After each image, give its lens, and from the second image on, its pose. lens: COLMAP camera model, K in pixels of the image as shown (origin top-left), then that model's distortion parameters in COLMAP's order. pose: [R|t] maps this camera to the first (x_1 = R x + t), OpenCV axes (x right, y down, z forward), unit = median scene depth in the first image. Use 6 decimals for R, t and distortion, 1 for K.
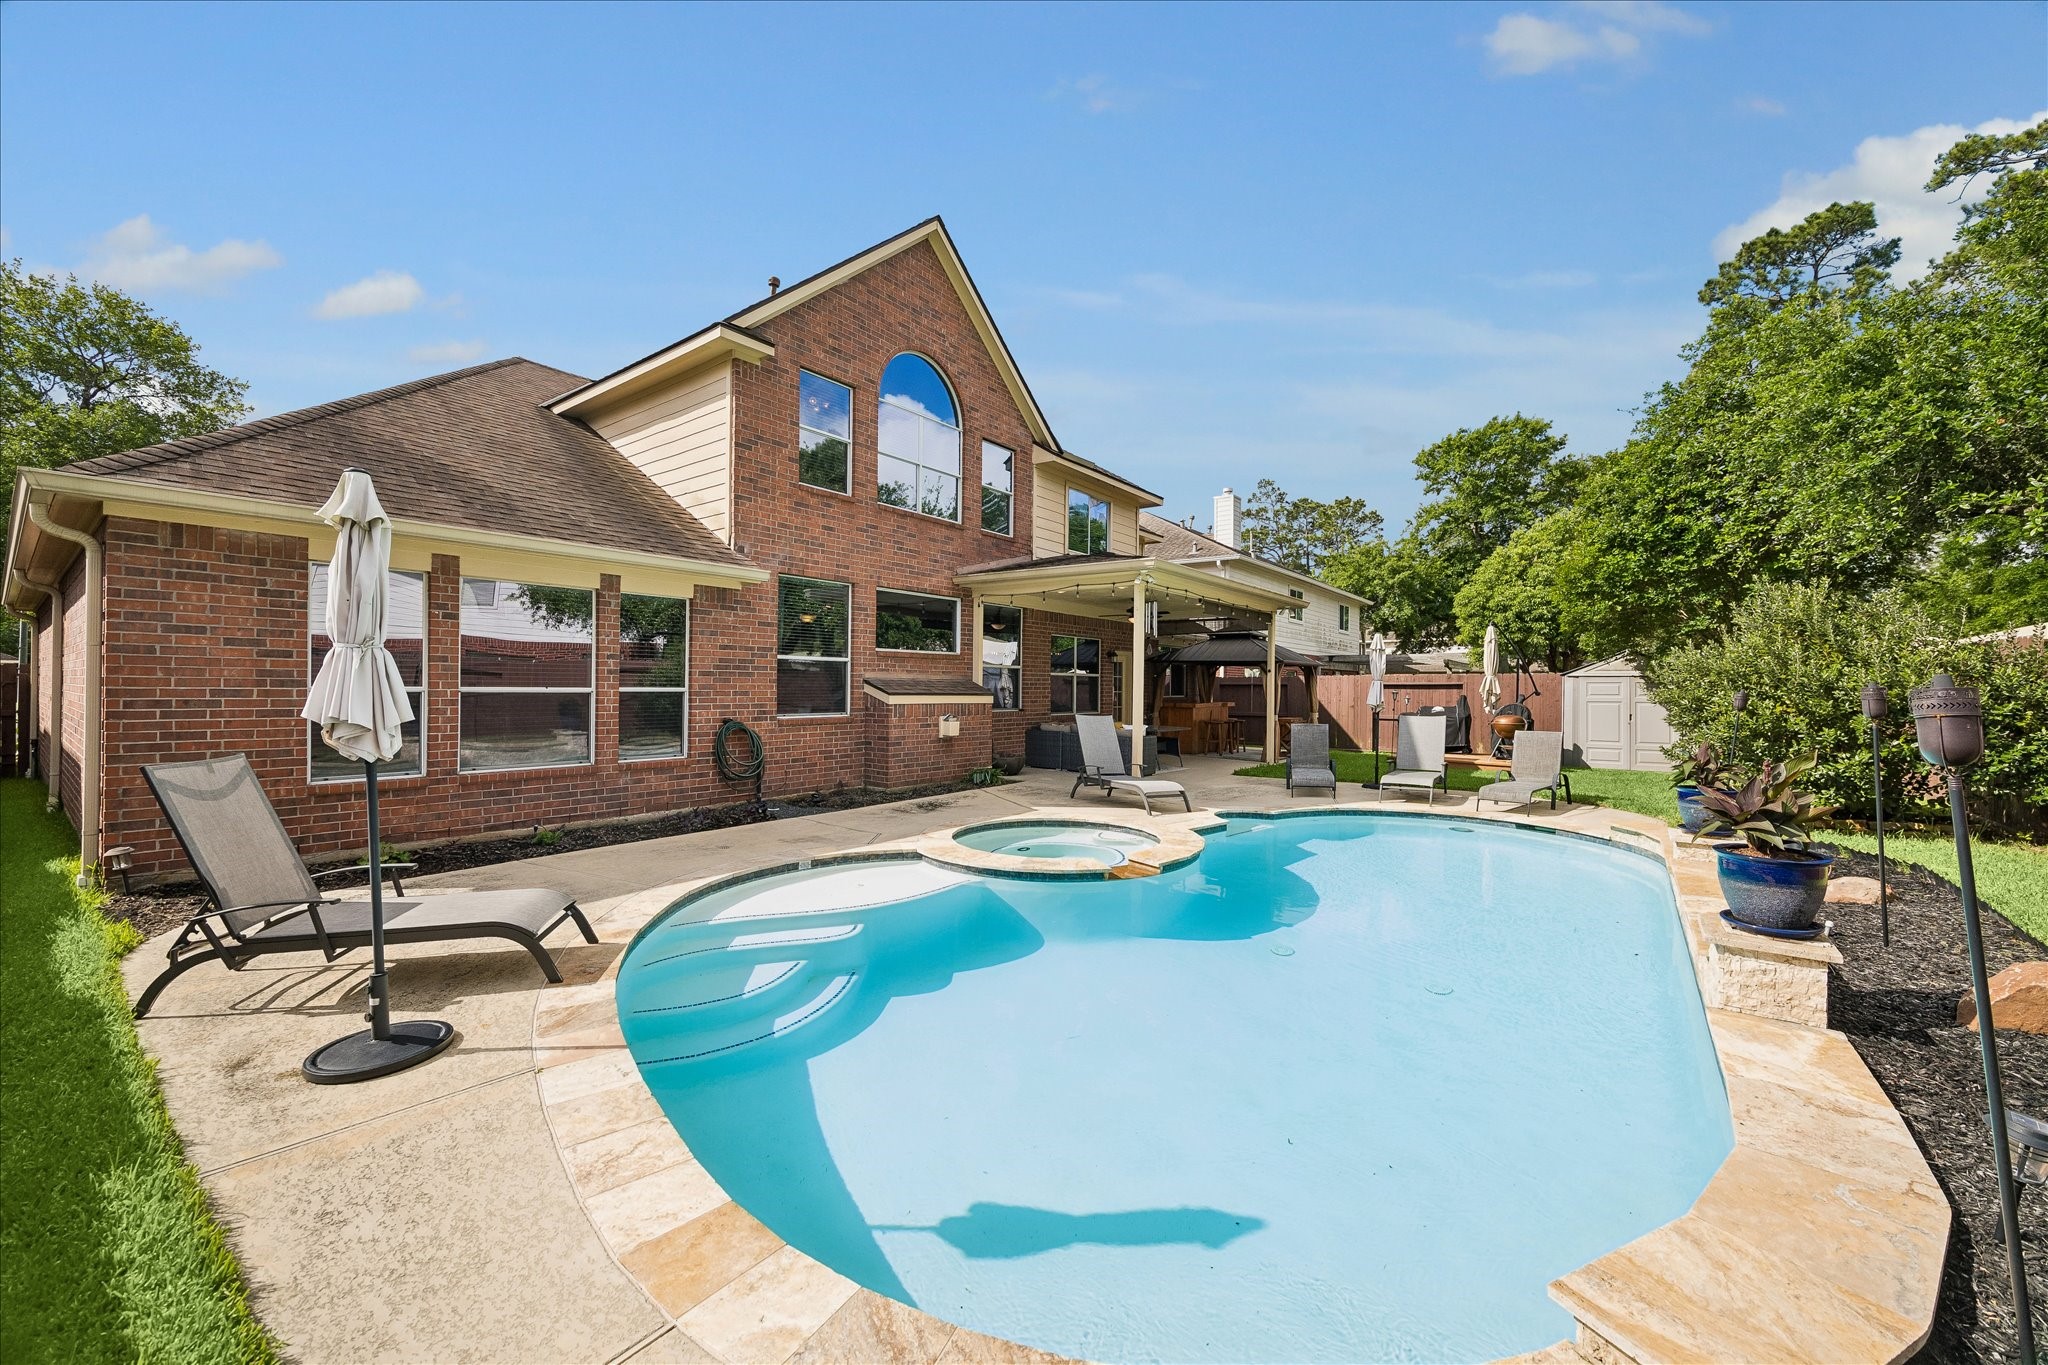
lens RADIAL K [[798.8, 0, 1033.0], [0, 798.8, 685.7], [0, 0, 1]] dist [0.001048, 0.000047]
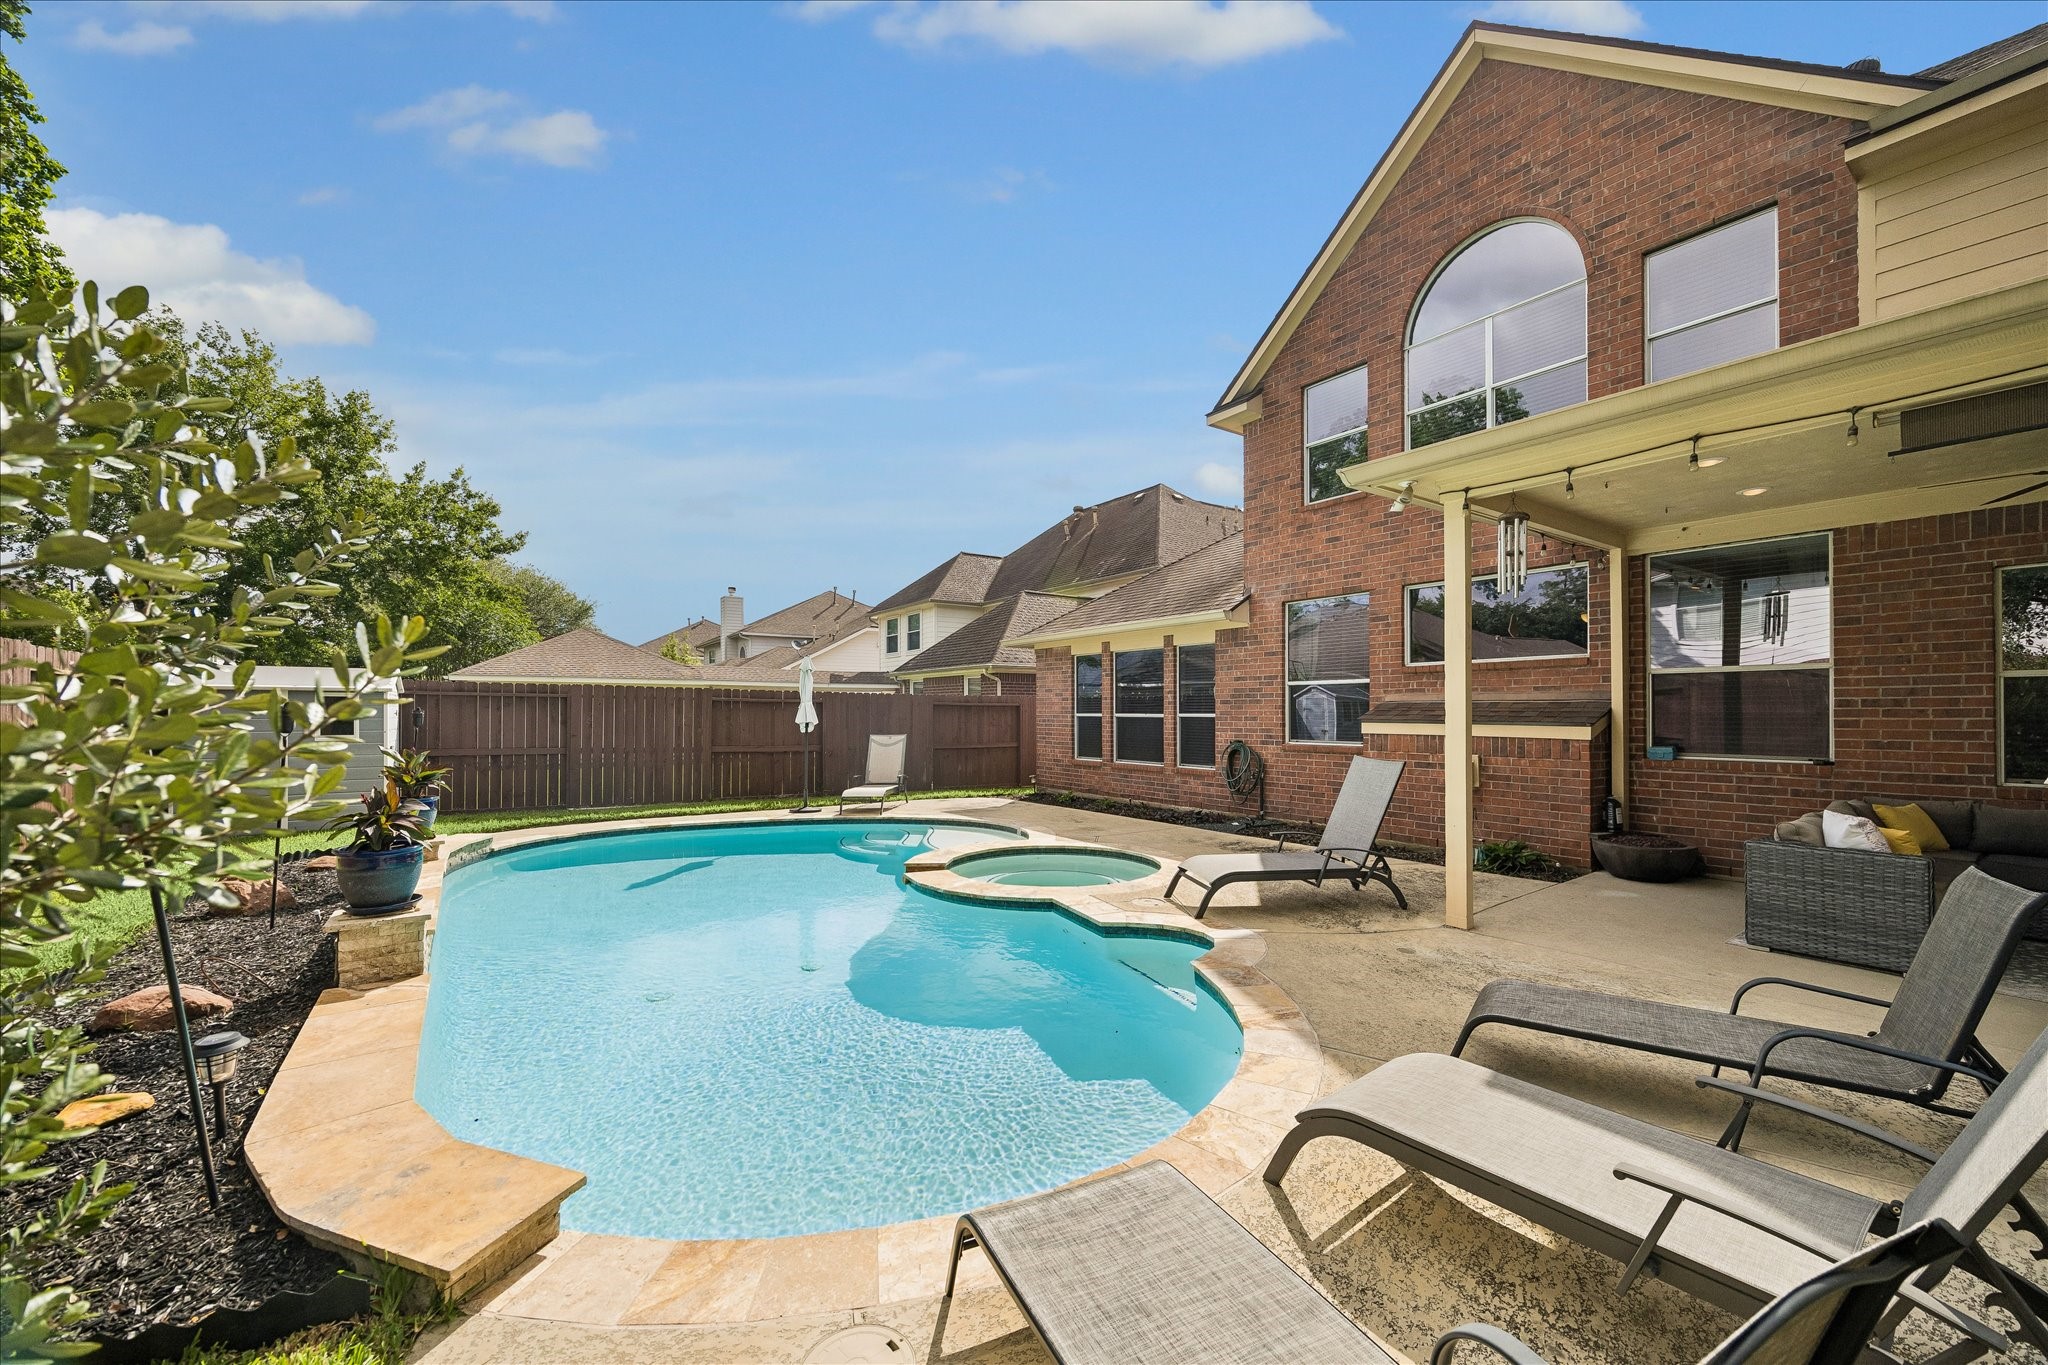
lens RADIAL K [[798.8, 0, 1033.0], [0, 798.8, 685.7], [0, 0, 1]] dist [0.001048, 0.000047]
pose [[-0.309907, -0.032597, -0.950208, 0.807915], [0.003809, 0.999362, -0.035526, 0.001952], [0.950759, -0.014629, -0.309585, 1.079442]]
